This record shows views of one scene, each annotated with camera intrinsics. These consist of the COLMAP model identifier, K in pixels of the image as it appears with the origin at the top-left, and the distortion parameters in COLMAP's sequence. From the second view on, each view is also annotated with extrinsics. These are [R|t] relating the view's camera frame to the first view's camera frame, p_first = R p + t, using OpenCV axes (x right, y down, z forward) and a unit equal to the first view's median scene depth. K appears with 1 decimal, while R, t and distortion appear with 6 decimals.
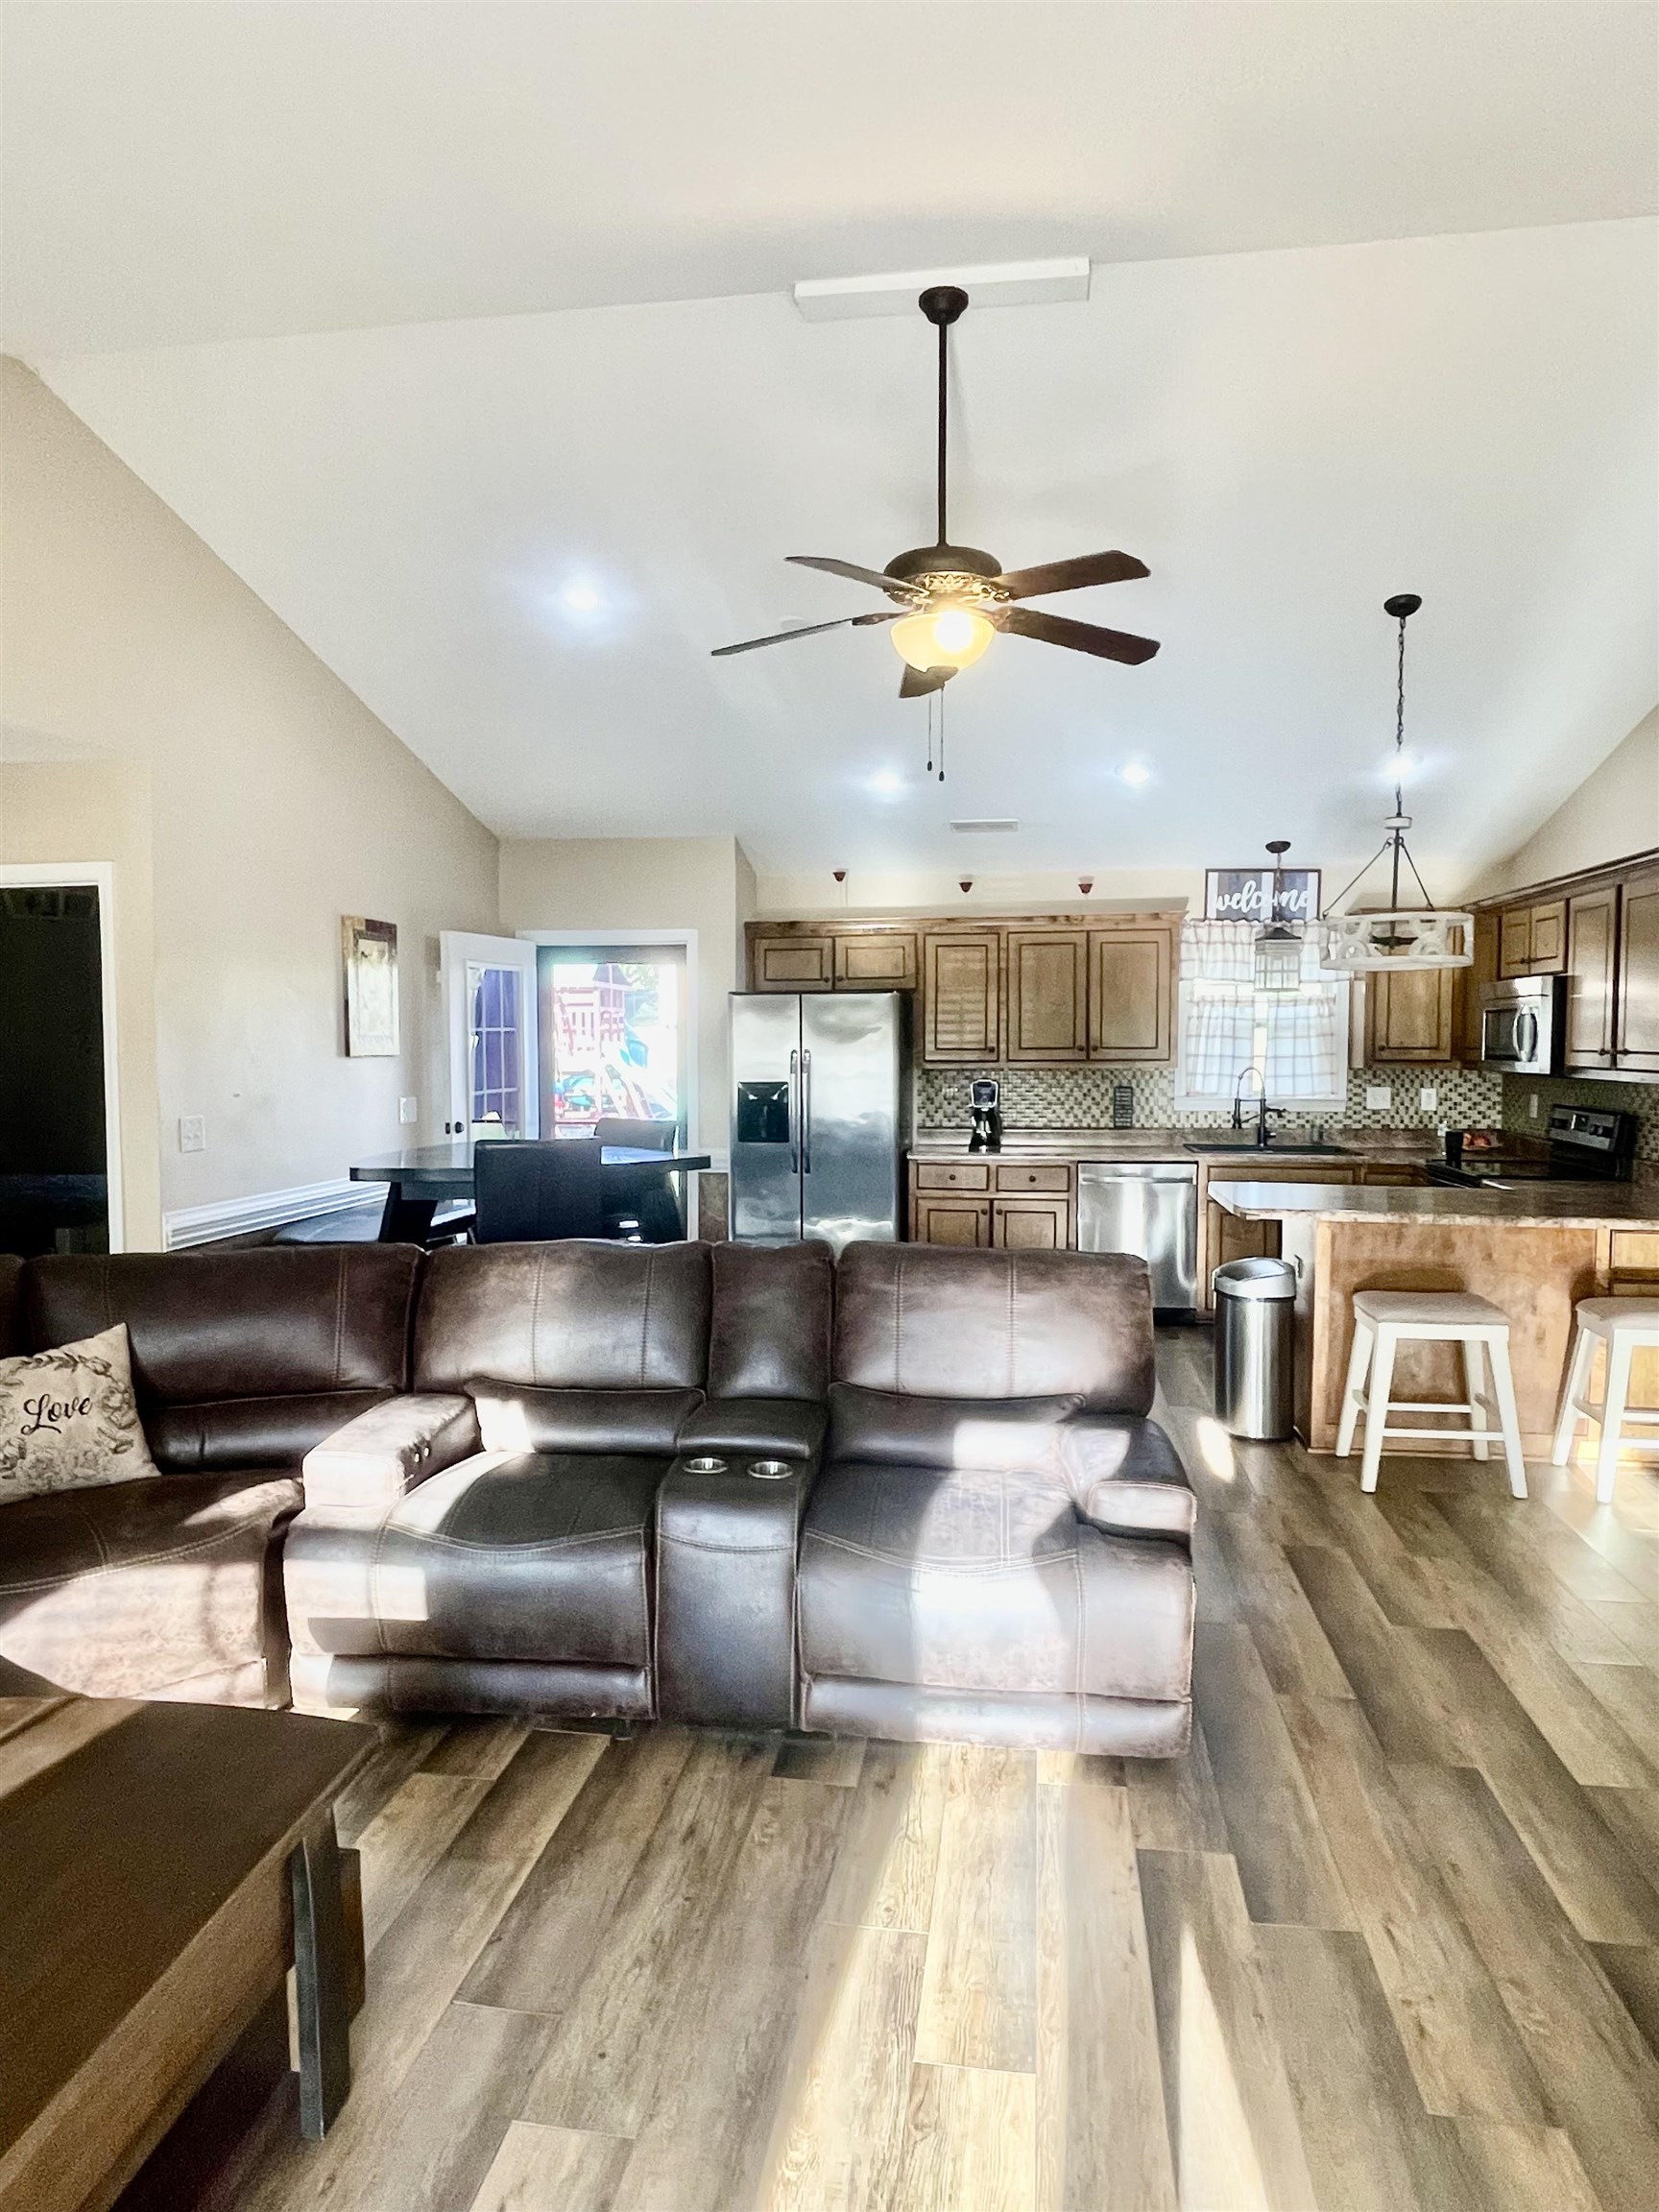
lens RADIAL K [[1331.1, 0, 827.8], [0, 1331.1, 1107.1], [0, 0, 1]] dist [0.006245, -0.010608]
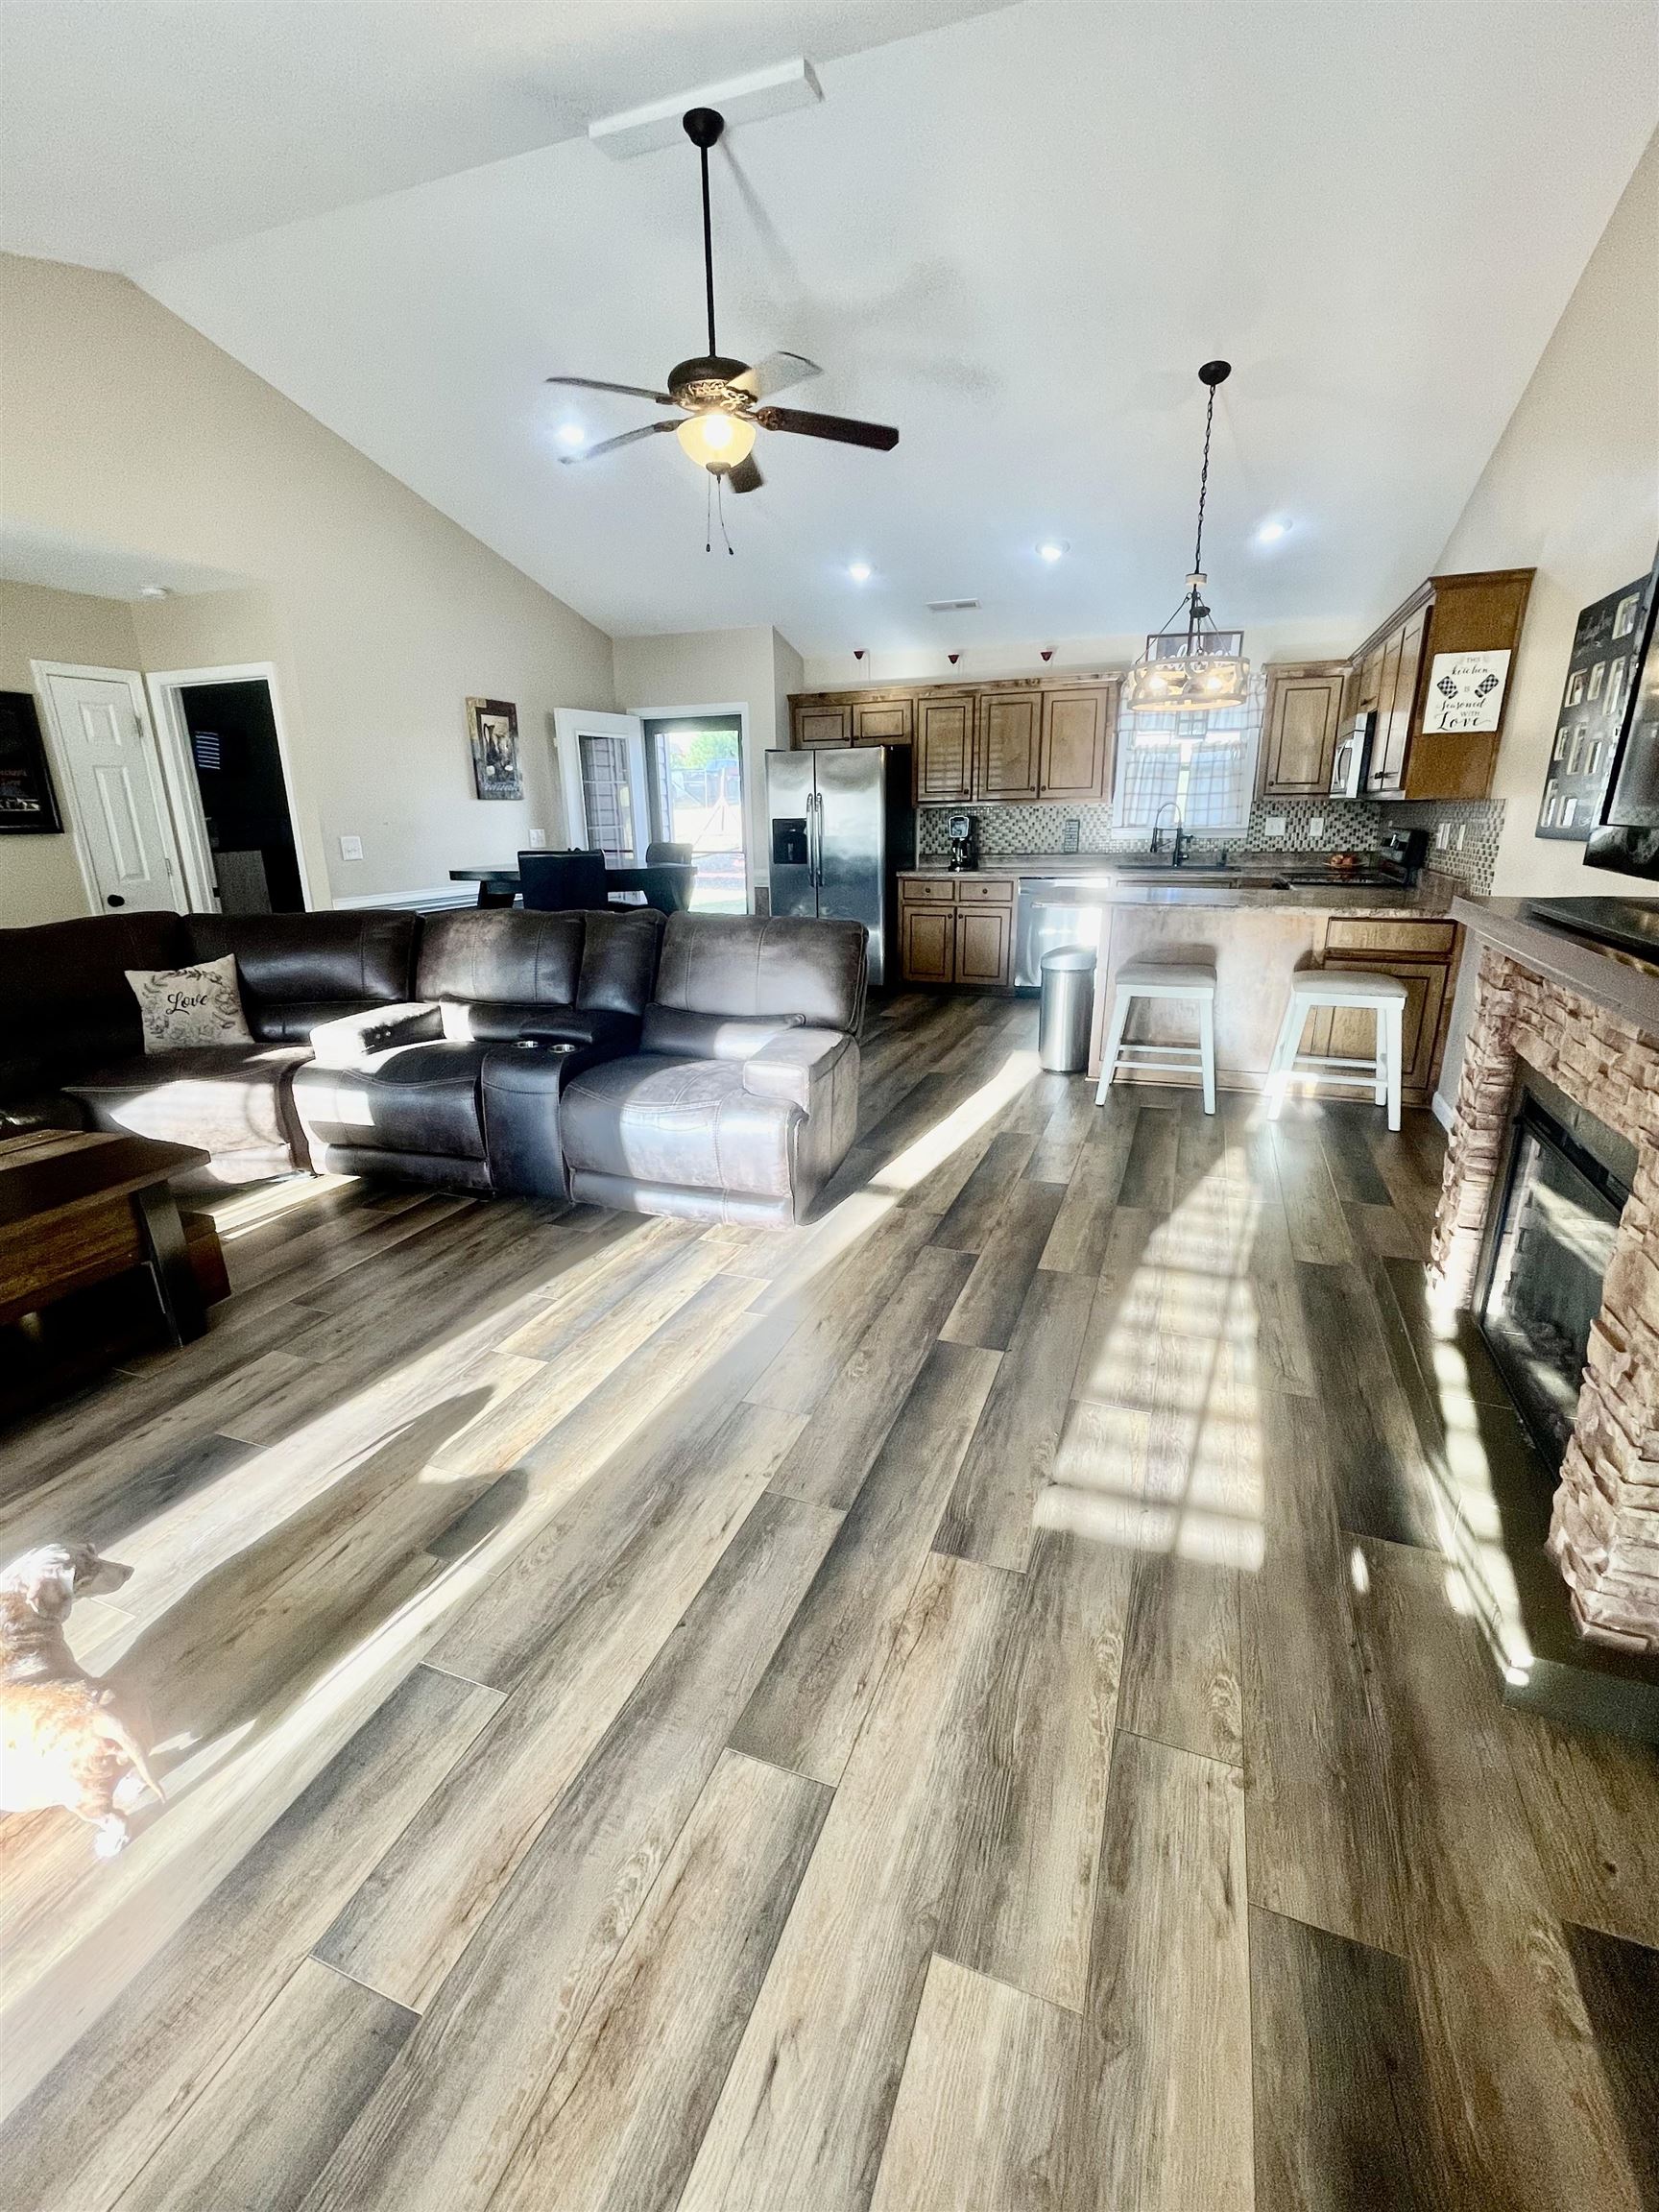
lens RADIAL K [[967.7, 0, 832.0], [0, 967.7, 1104.5], [0, 0, 1]] dist [-0.002506, 0.002904]
pose [[0.978589, 0.047517, -0.200264, 0.307230], [0.002914, 0.969690, 0.244319, 0.035571], [0.205803, -0.239672, 0.948790, -0.021668]]
